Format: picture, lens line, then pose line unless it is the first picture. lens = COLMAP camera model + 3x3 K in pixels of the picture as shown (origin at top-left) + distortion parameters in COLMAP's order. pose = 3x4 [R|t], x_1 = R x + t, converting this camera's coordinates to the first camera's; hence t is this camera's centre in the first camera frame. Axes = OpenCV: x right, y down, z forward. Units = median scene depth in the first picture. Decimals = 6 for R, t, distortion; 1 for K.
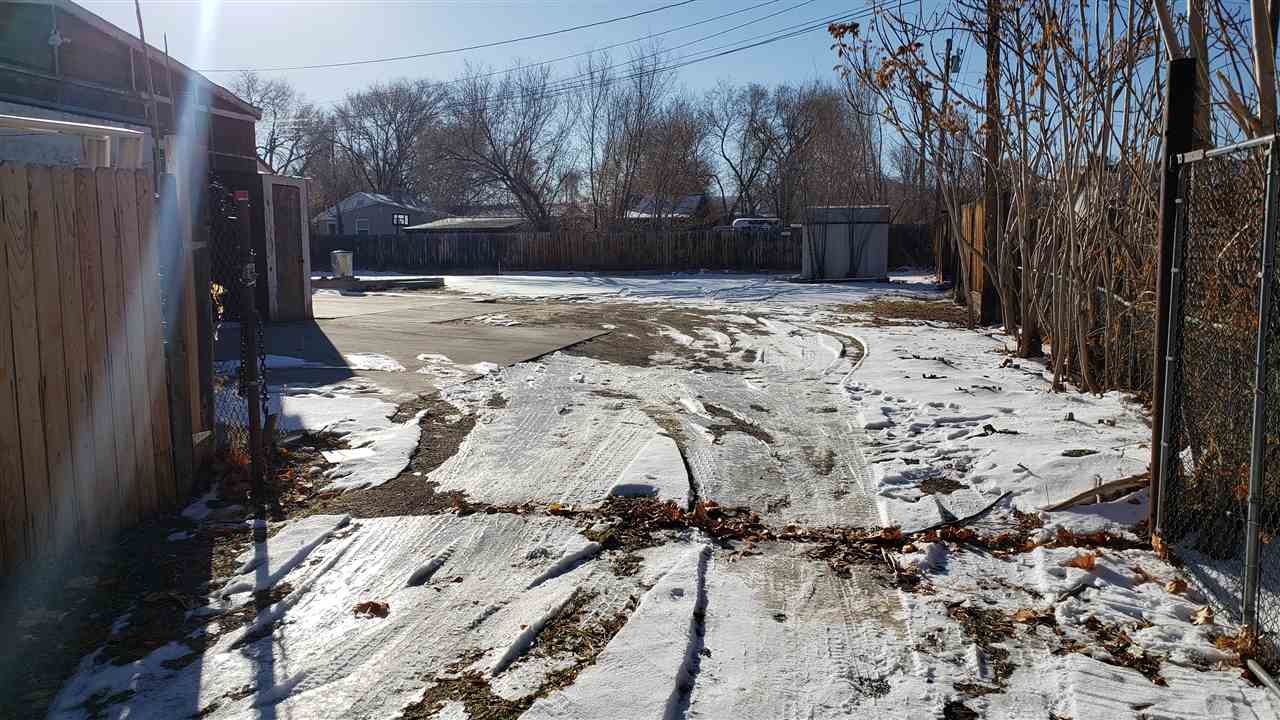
lens RADIAL K [[999.6, 0, 681.2], [0, 999.6, 361.3], [0, 0, 1]] dist [0.089568, 0.000072]
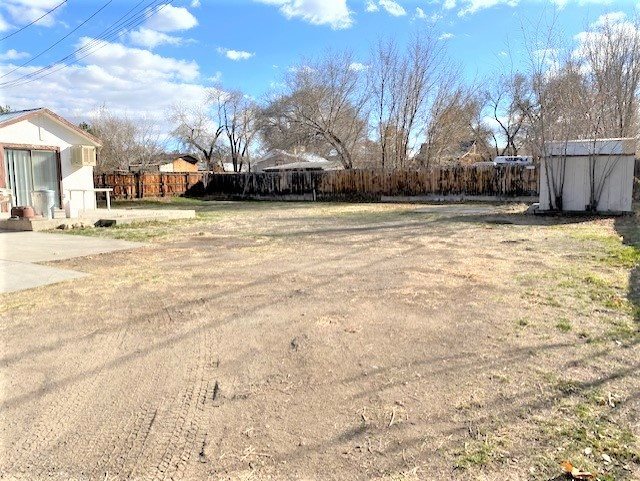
lens RADIAL K [[495.8, 0, 320.0], [0, 495.8, 240.5], [0, 0, 1]] dist [0.005330, 0.000309]
pose [[0.951479, 0.031572, -0.306088, 0.044521], [-0.027062, 0.999454, 0.018965, -0.038075], [0.306520, -0.009762, 0.951814, 0.304812]]
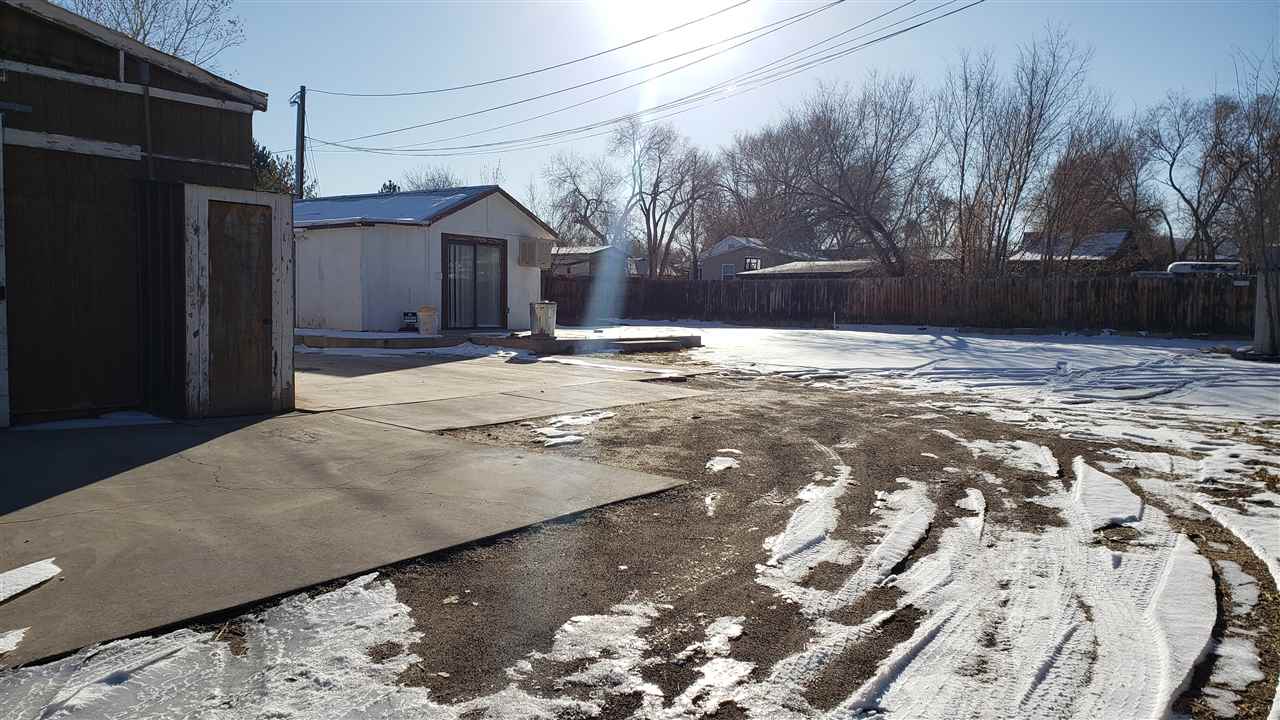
lens RADIAL K [[1002.9, 0, 640.0], [0, 1002.9, 360.0], [0, 0, 1]] dist [0.029887, -0.000103]
pose [[0.898539, 0.048757, -0.436176, 0.036958], [-0.068307, 0.997236, -0.029241, -0.023194], [0.433545, 0.056068, 0.899386, 0.173233]]
